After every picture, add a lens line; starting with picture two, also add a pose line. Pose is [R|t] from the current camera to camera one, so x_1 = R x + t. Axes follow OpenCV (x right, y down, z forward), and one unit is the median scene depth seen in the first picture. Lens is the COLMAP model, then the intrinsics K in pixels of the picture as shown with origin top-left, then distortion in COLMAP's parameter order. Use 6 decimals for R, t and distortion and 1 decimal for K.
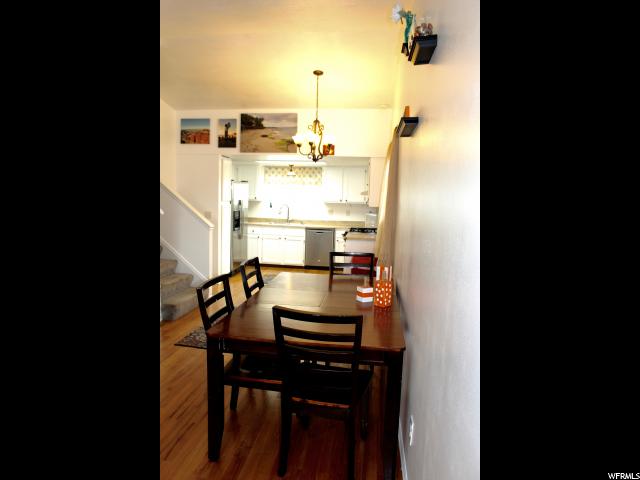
lens RADIAL K [[410.2, 0, 320.0], [0, 410.2, 240.0], [0, 0, 1]] dist [-0.134307, 0.049716]
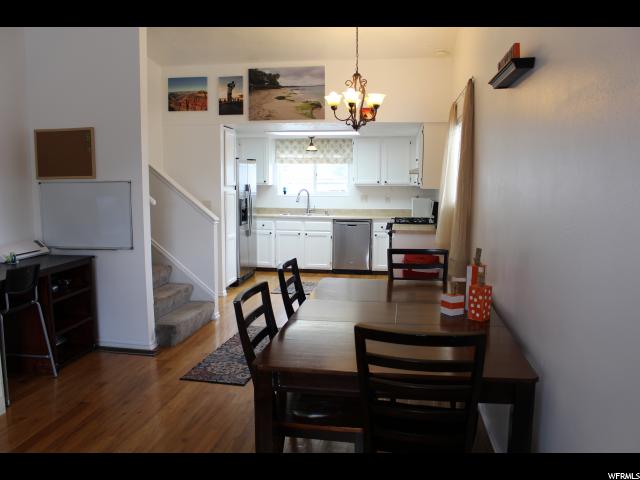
lens RADIAL K [[532.3, 0, 320.0], [0, 532.3, 240.0], [0, 0, 1]] dist [-0.154610, 0.139039]
pose [[0.999453, -0.023061, -0.023717, -0.047880], [0.023195, 0.999716, 0.005383, 0.003078], [0.023586, -0.005930, 0.999704, 0.026013]]
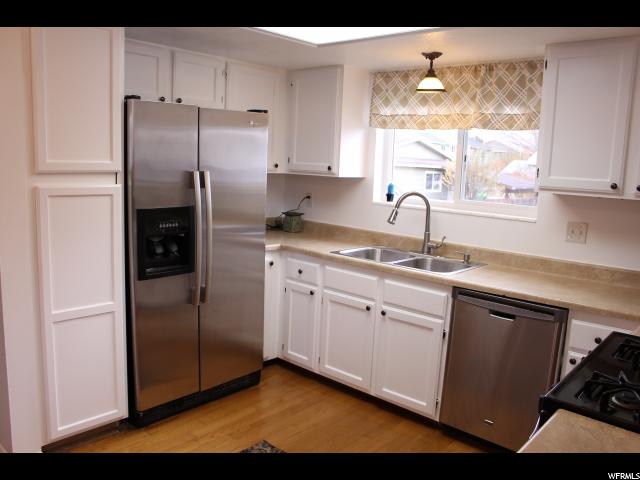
lens RADIAL K [[532.3, 0, 320.0], [0, 532.3, 240.0], [0, 0, 1]] dist [-0.154610, 0.139039]
pose [[0.820660, 0.090527, -0.564200, 0.108324], [-0.083730, 0.995764, 0.037982, -0.085183], [0.565249, 0.016070, 0.824764, 0.890317]]
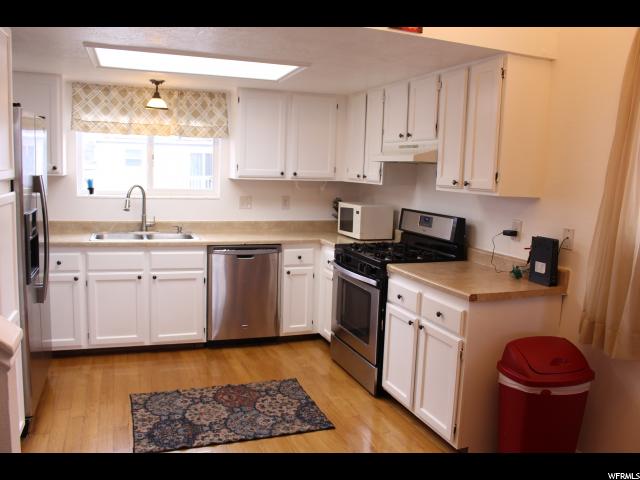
lens RADIAL K [[532.3, 0, 320.0], [0, 532.3, 240.0], [0, 0, 1]] dist [-0.154610, 0.139039]
pose [[0.886580, -0.058809, 0.458821, -0.222574], [0.041700, 0.998008, 0.047342, -0.071554], [-0.460691, -0.022839, 0.887266, 0.672864]]
